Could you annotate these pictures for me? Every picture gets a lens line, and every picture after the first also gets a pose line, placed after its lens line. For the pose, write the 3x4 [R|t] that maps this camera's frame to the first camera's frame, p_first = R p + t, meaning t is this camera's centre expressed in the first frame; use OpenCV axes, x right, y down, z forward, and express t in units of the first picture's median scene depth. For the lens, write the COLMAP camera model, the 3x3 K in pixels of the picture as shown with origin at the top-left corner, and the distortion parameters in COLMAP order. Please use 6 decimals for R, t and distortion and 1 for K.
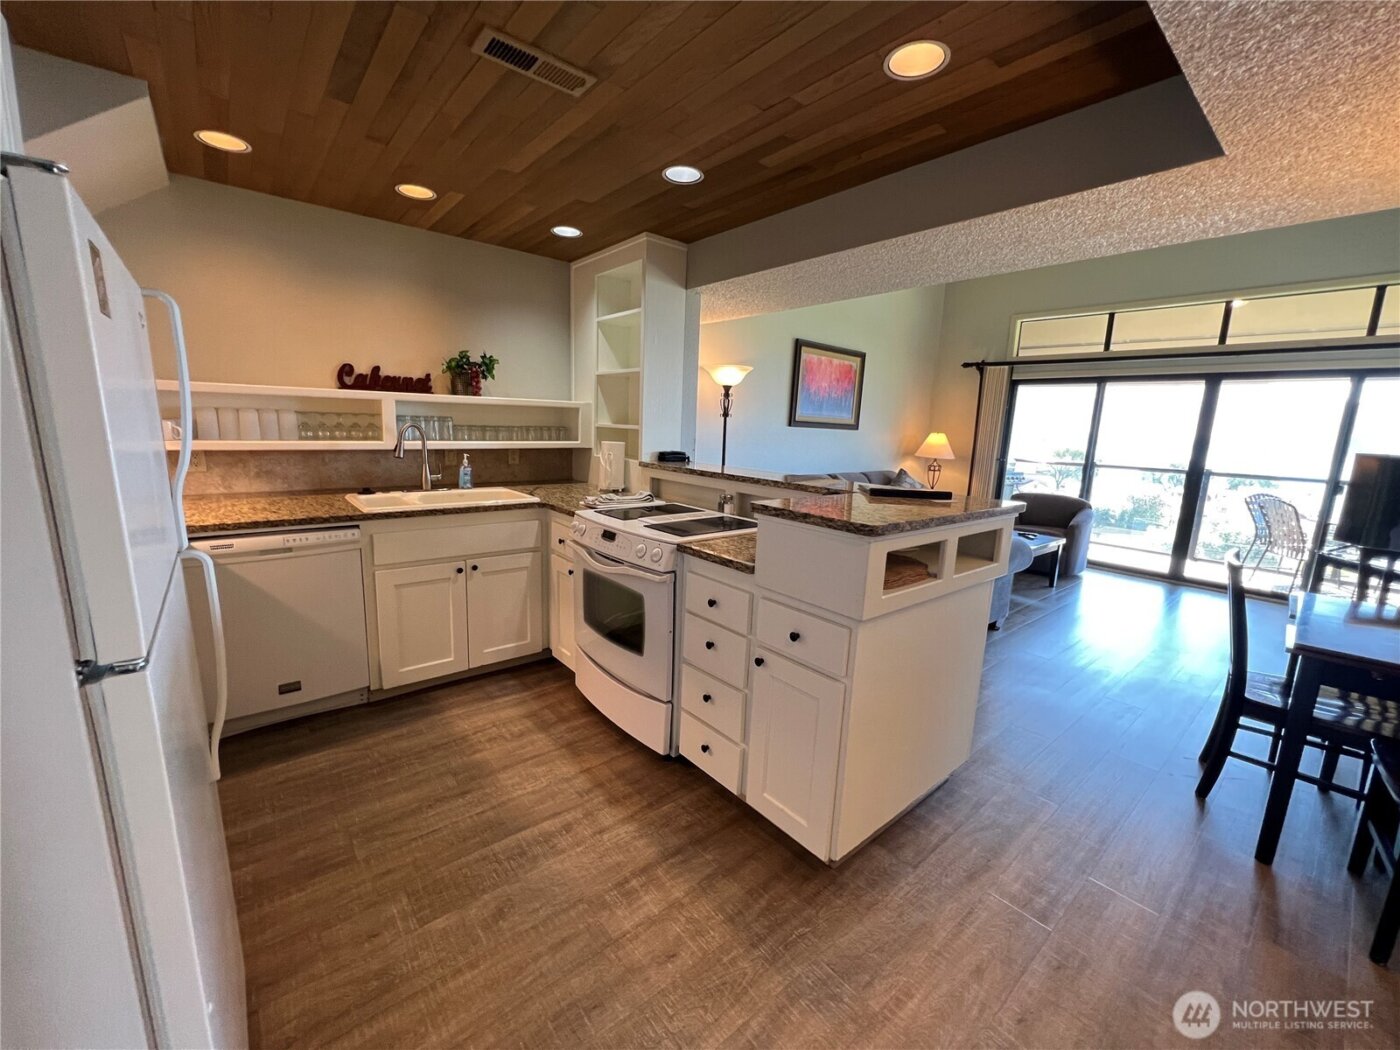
lens RADIAL K [[560.3, 0, 694.4], [0, 560.3, 520.8], [0, 0, 1]] dist [-0.001221, 0.000402]
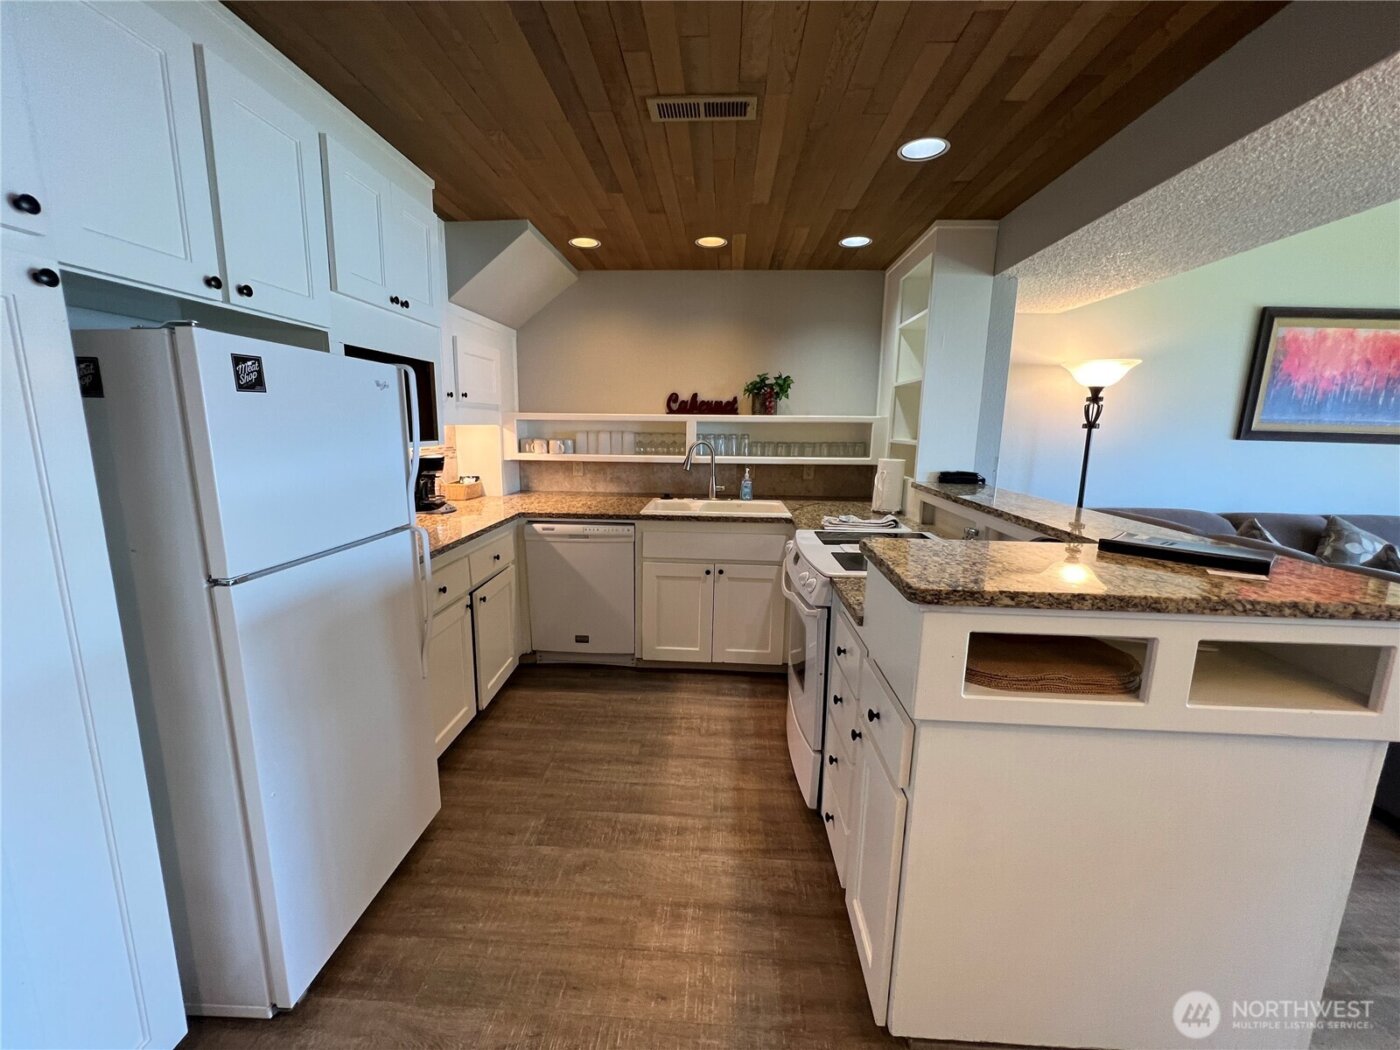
lens RADIAL K [[560.3, 0, 694.8], [0, 560.3, 521.2], [0, 0, 1]] dist [-0.001221, 0.000402]
pose [[0.736004, 0.090121, -0.670952, 0.315385], [-0.105303, 0.994277, 0.018037, -0.031562], [0.668738, 0.057378, 0.741281, 0.154644]]
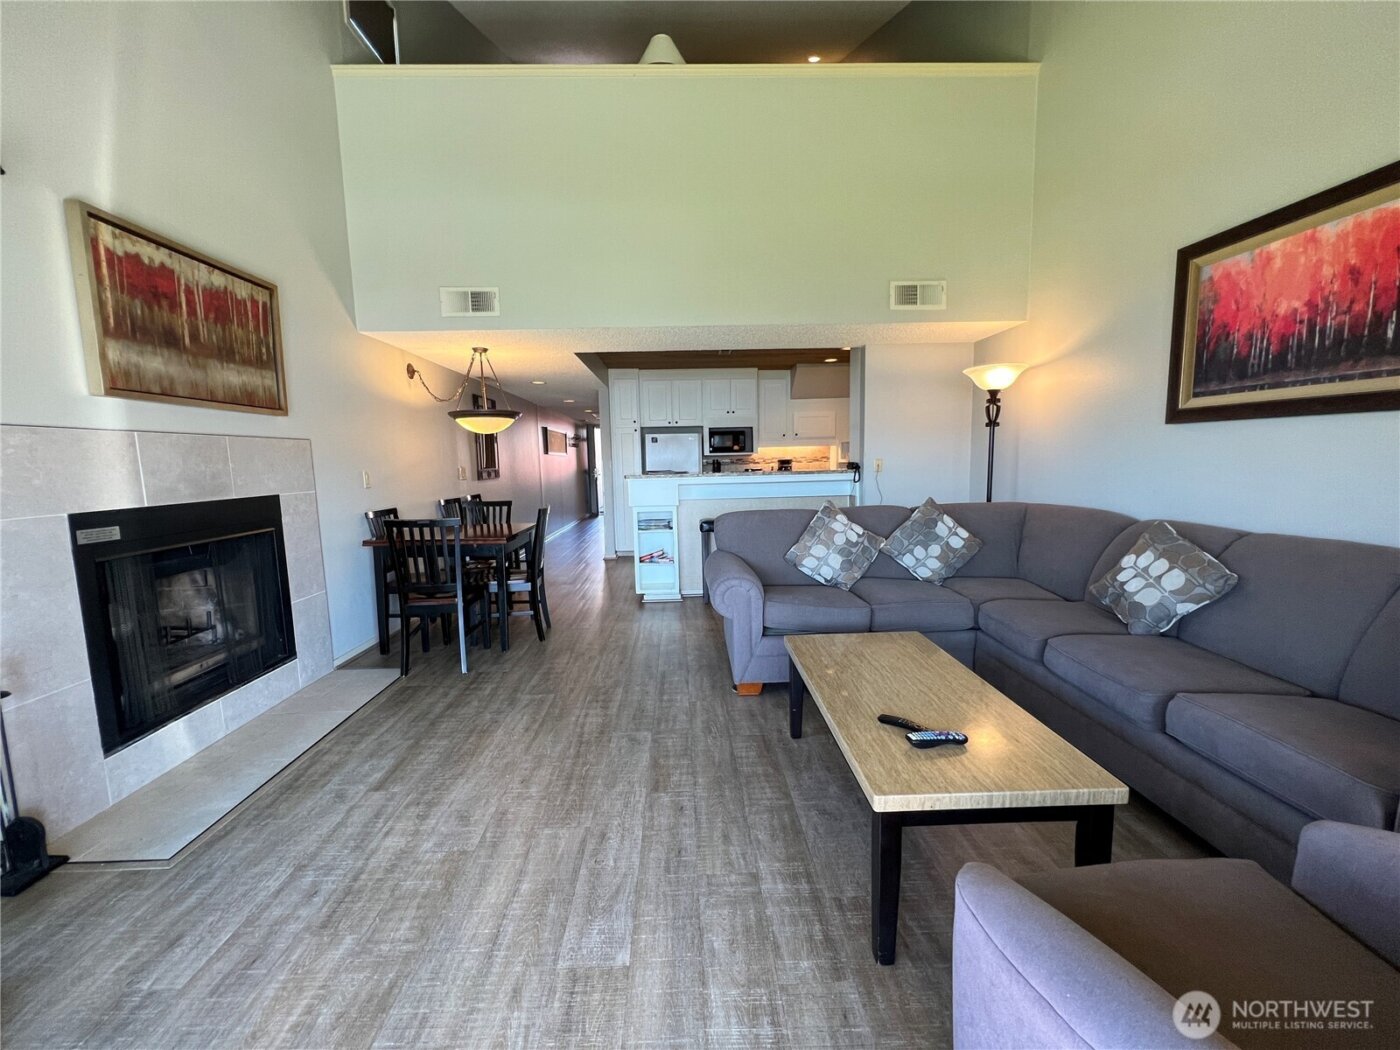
lens RADIAL K [[560.3, 0, 703.5], [0, 560.3, 526.6], [0, 0, 1]] dist [-0.001221, 0.000402]
pose [[-0.601122, 0.073639, -0.795757, 1.758919], [-0.135159, 0.972033, 0.192052, -0.246814], [0.787645, 0.223000, -0.574357, 2.052142]]
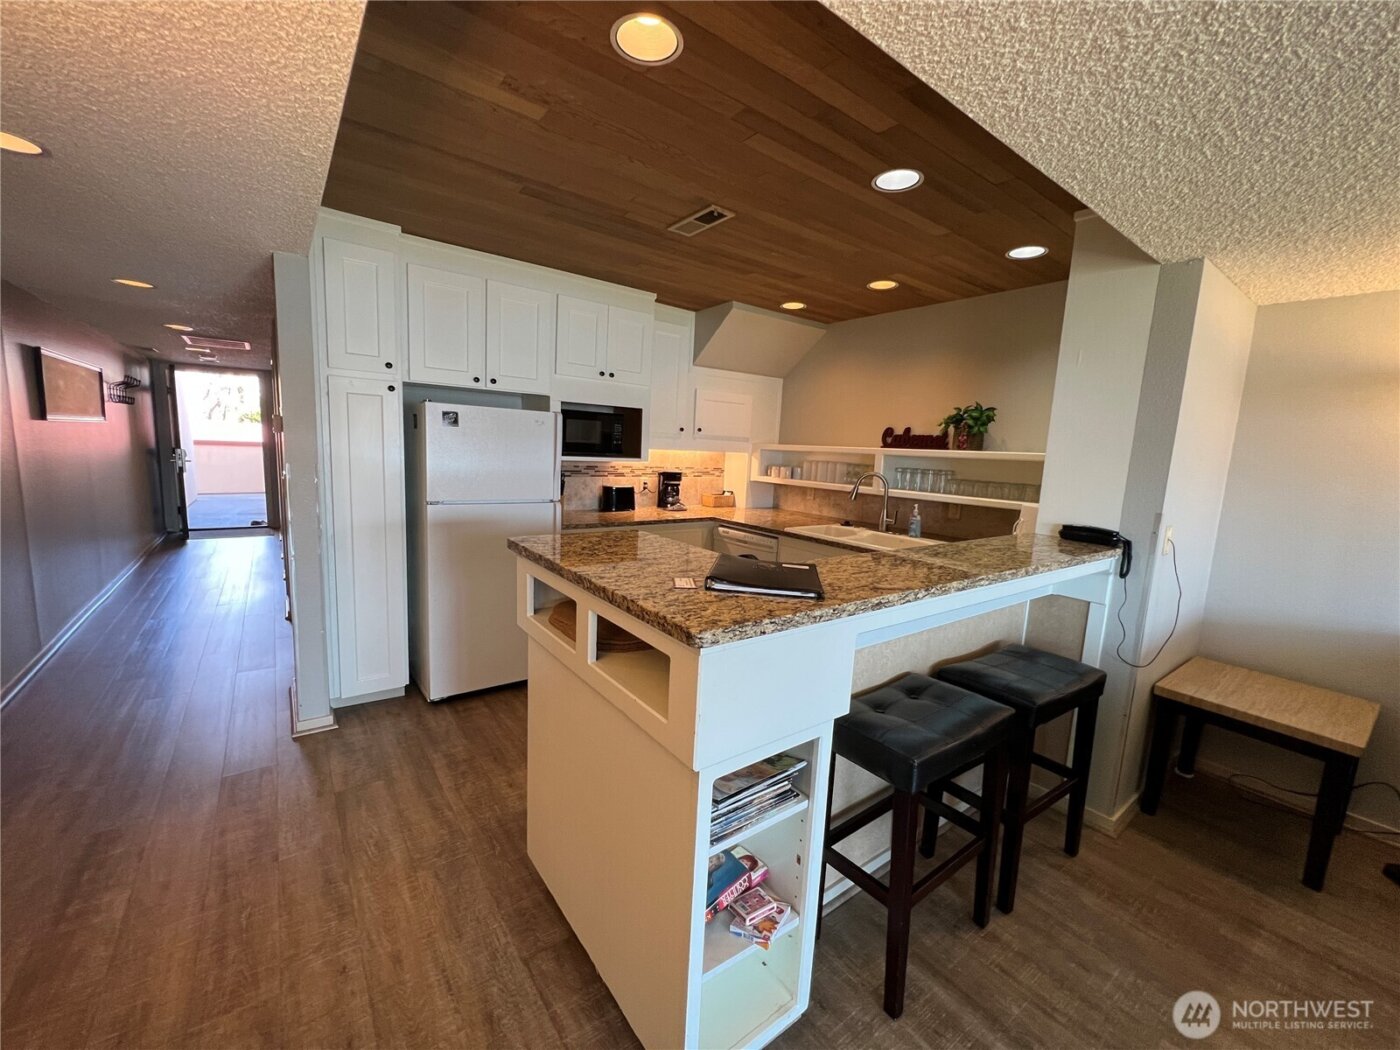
lens RADIAL K [[560.3, 0, 696.0], [0, 560.3, 519.7], [0, 0, 1]] dist [-0.001221, 0.000402]
pose [[-0.044044, 0.093086, -0.994683, 0.801778], [-0.221465, 0.969968, 0.100579, -0.127689], [0.974173, 0.224718, -0.022106, 0.763468]]
